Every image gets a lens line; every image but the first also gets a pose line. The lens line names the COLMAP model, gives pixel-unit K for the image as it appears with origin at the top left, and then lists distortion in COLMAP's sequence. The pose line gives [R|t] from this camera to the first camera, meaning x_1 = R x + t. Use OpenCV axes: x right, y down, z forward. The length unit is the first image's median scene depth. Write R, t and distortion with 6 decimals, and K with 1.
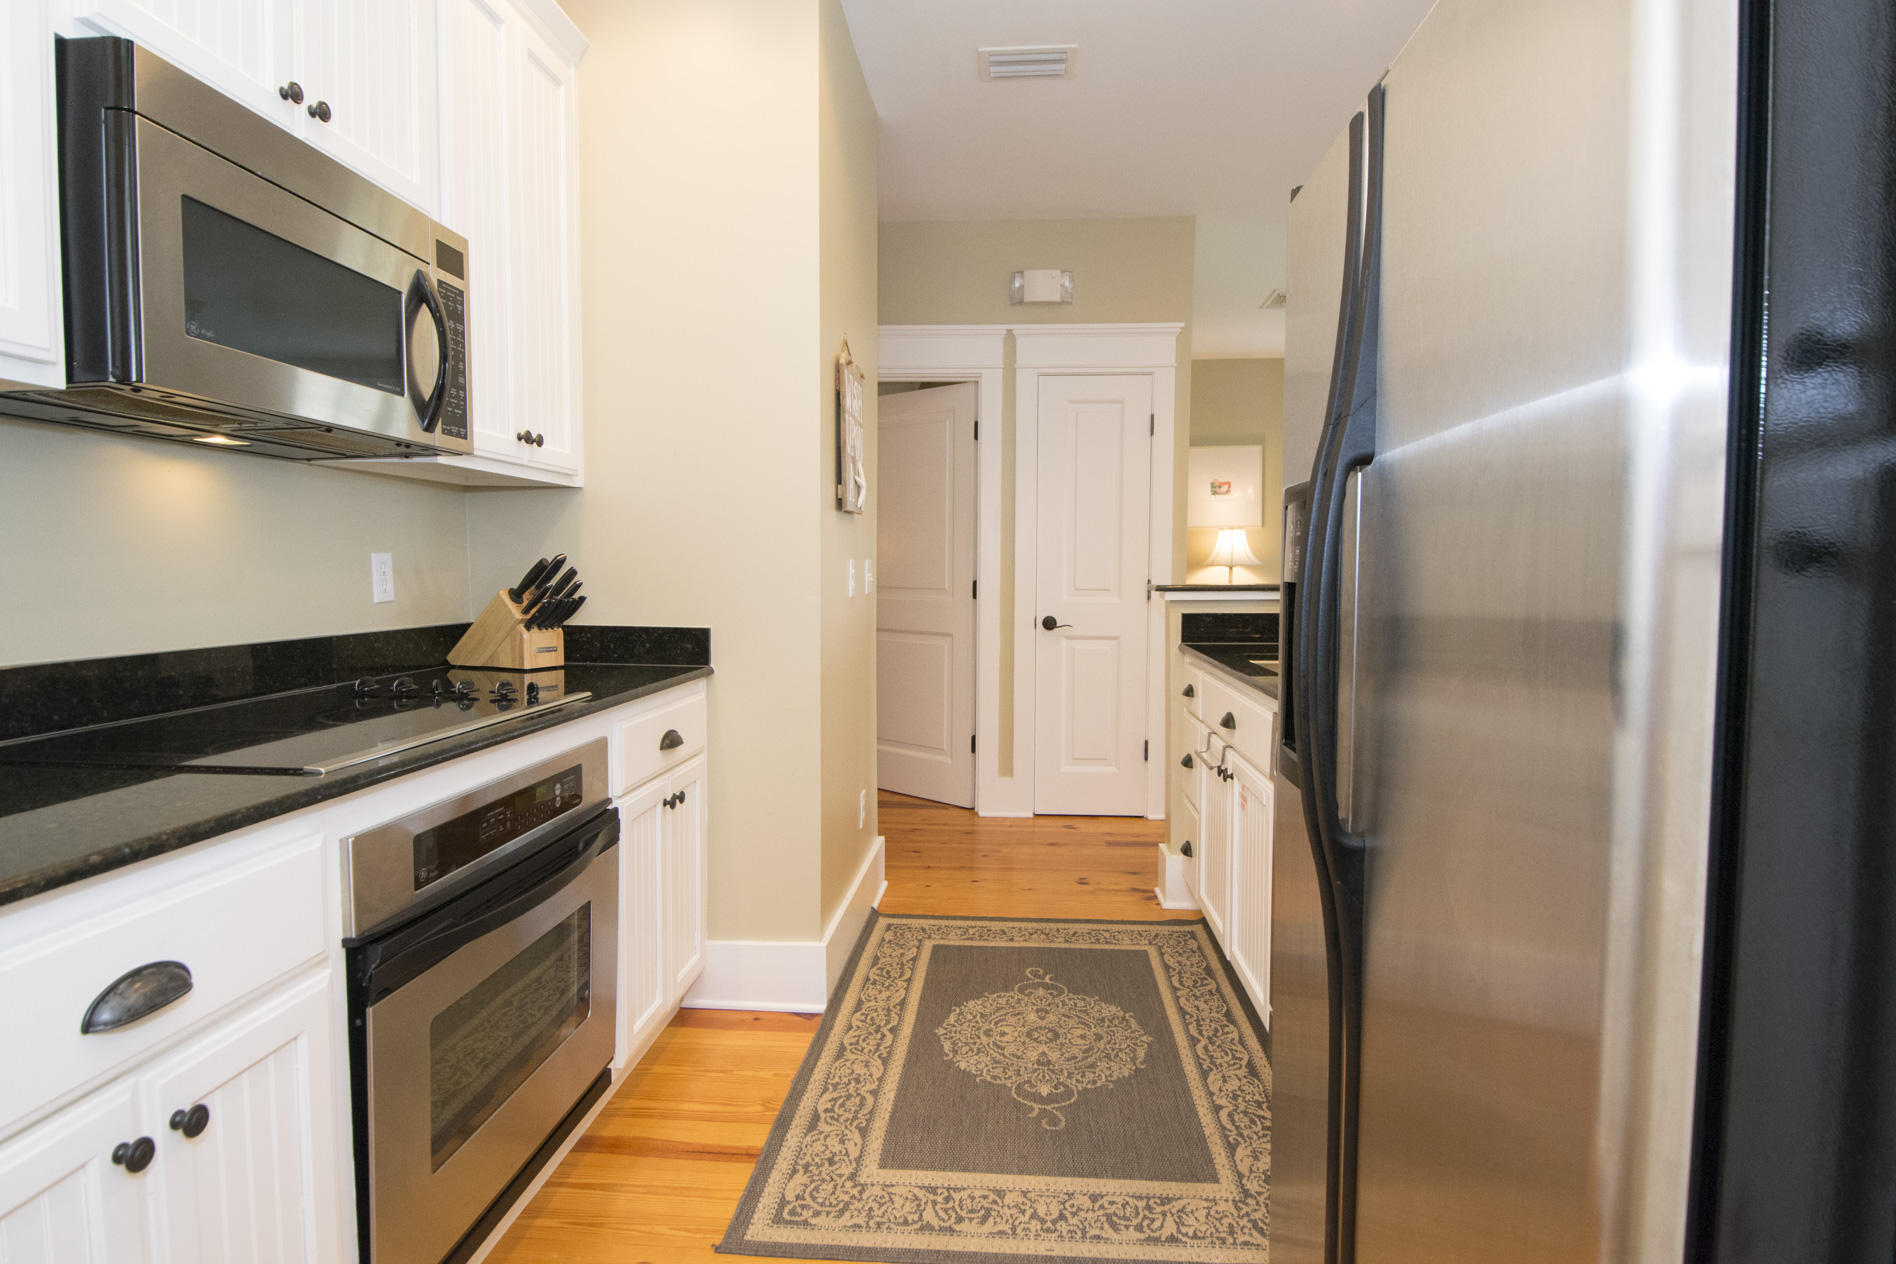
lens RADIAL K [[995.3, 0, 957.1], [0, 995.3, 639.8], [0, 0, 1]] dist [0.028897, -0.034965]
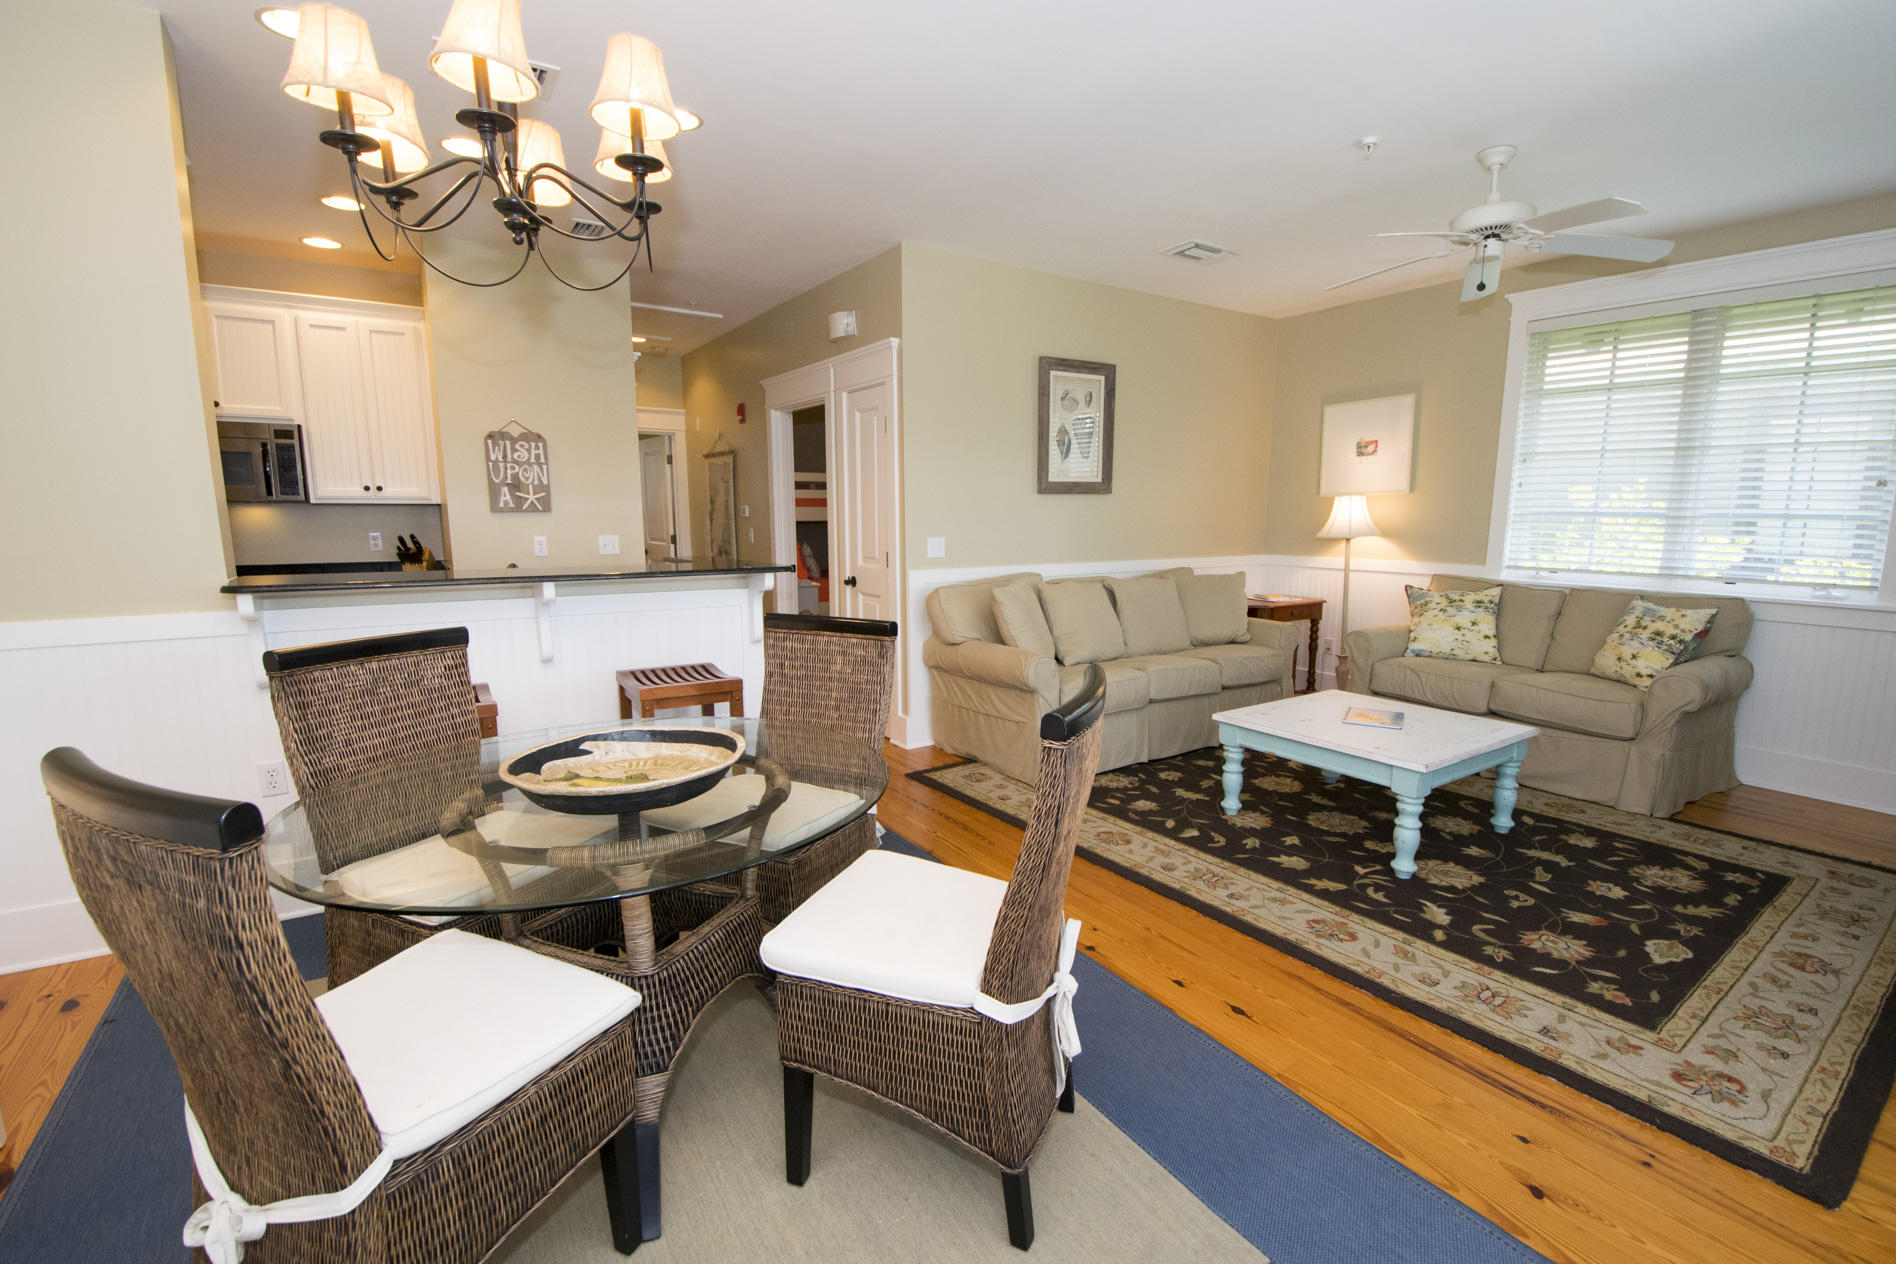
lens RADIAL K [[838.4, 0, 955.0], [0, 838.4, 644.3], [0, 0, 1]] dist [0.015514, -0.024373]
pose [[0.608381, 0.123910, -0.783913, 2.611329], [-0.060679, 0.992108, 0.109726, -0.160442], [0.791322, -0.019188, 0.611098, 1.033371]]
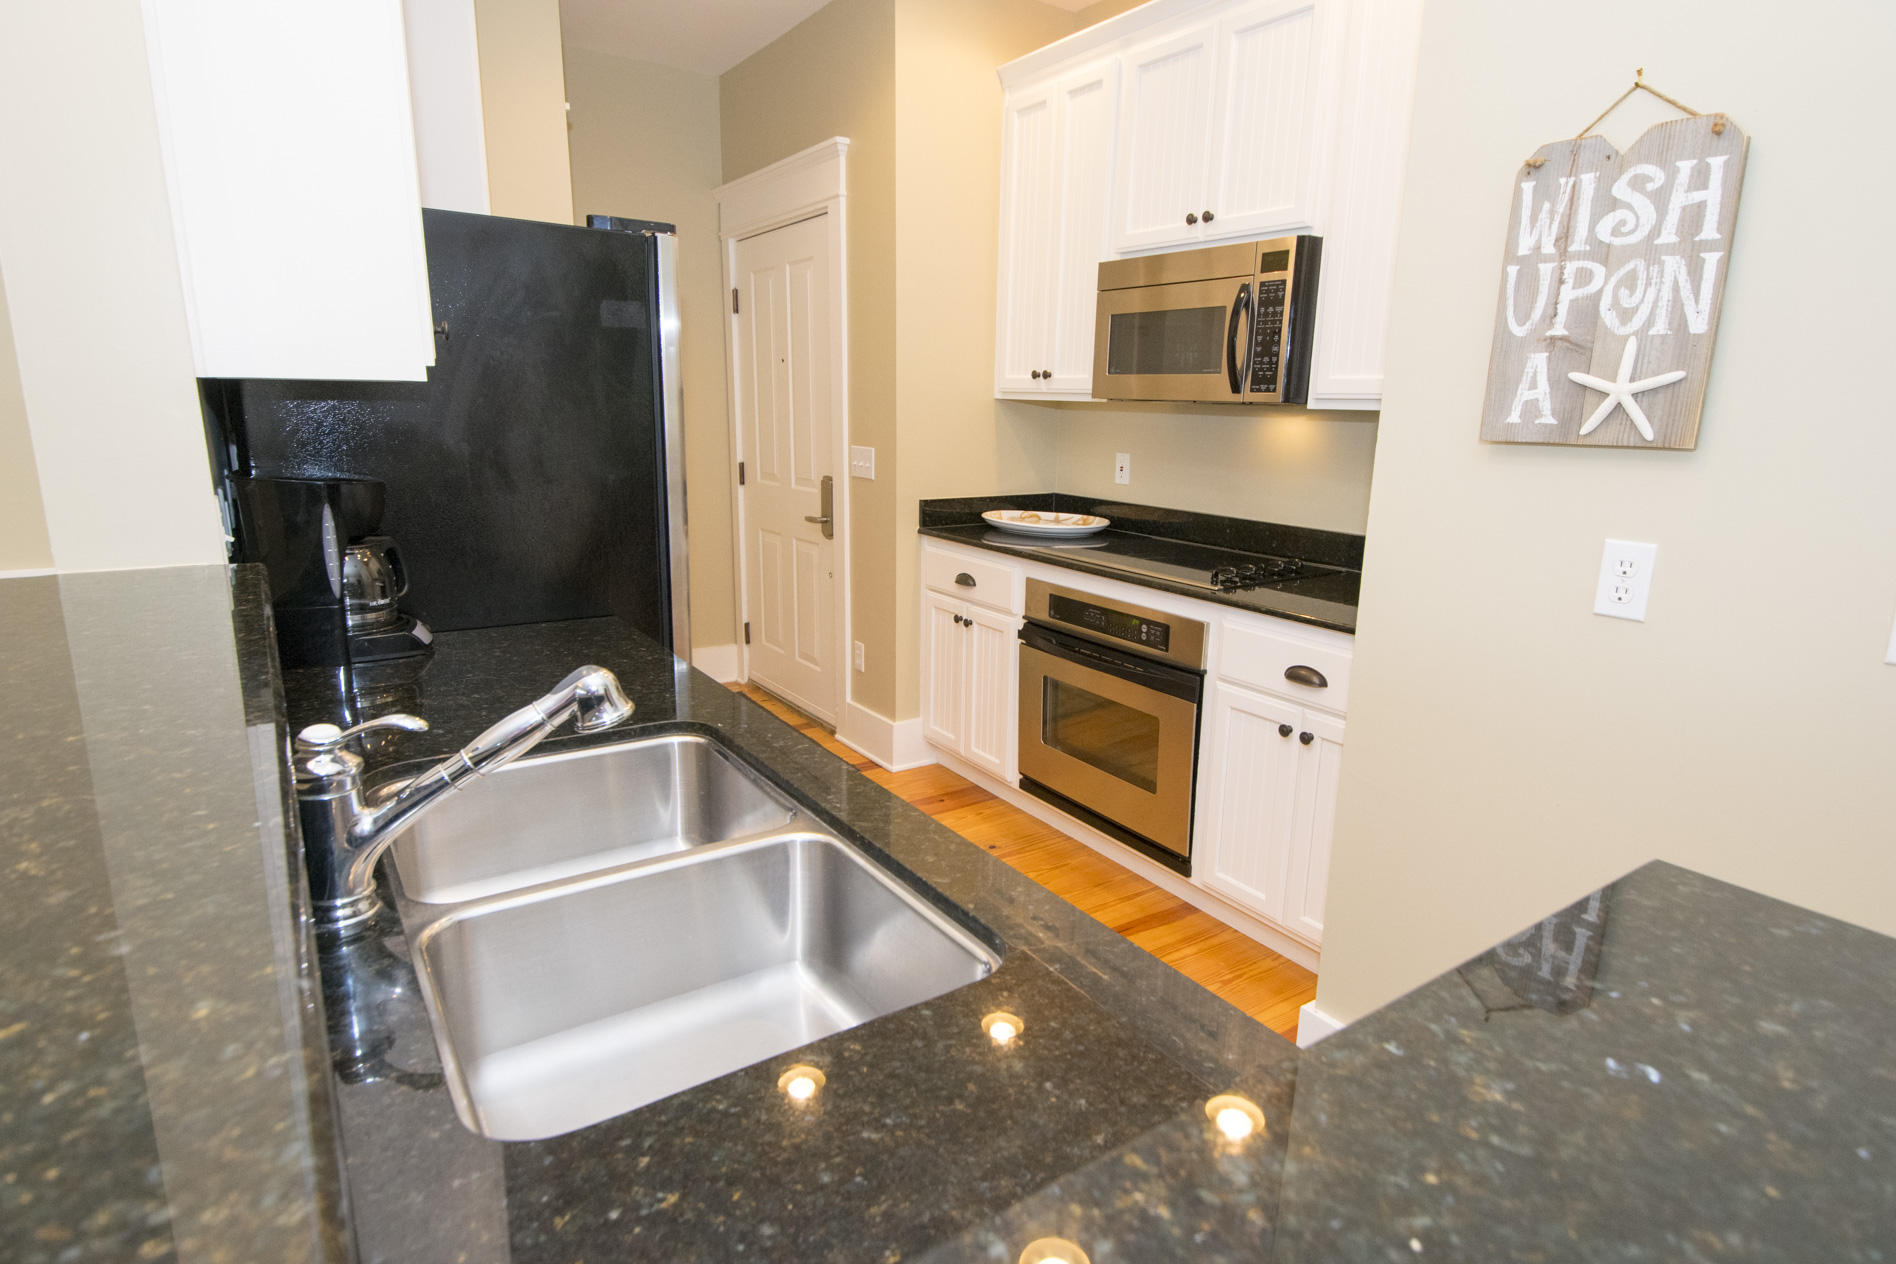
lens RADIAL K [[995.3, 0, 957.1], [0, 995.3, 639.8], [0, 0, 1]] dist [0.028897, -0.034965]
pose [[-0.787913, 0.123634, -0.603248, 0.725776], [-0.069517, 0.955517, 0.286628, -0.243305], [0.611850, 0.267774, -0.744269, 1.875924]]
